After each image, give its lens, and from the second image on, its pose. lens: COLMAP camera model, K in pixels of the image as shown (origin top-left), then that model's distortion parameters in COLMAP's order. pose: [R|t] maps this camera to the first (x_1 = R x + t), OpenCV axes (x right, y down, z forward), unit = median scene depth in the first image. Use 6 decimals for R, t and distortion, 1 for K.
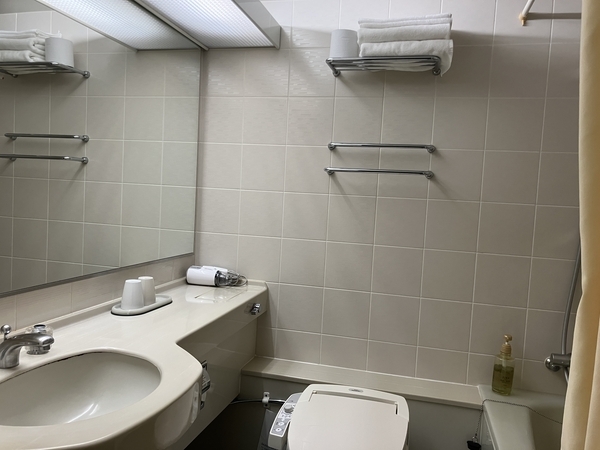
lens RADIAL K [[486.3, 0, 300.5], [0, 486.3, 229.0], [0, 0, 1]] dist [0.032492, -0.039215]
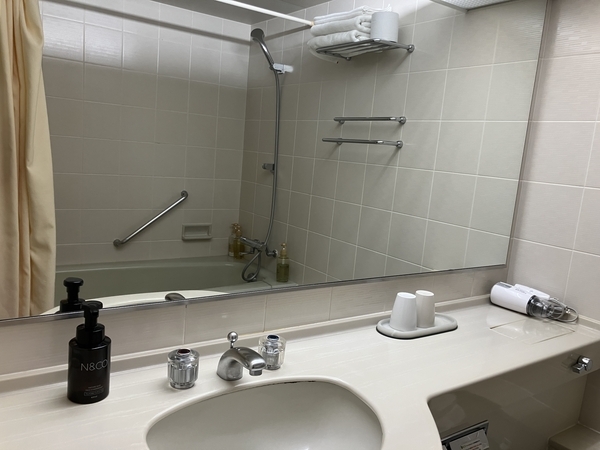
lens RADIAL K [[486.3, 0, 303.8], [0, 486.3, 226.7], [0, 0, 1]] dist [0.032492, -0.039215]
pose [[0.758257, 0.112505, -0.642176, 0.029756], [-0.088653, 0.993642, 0.069401, -0.037949], [0.645900, 0.004307, 0.763410, 0.204207]]
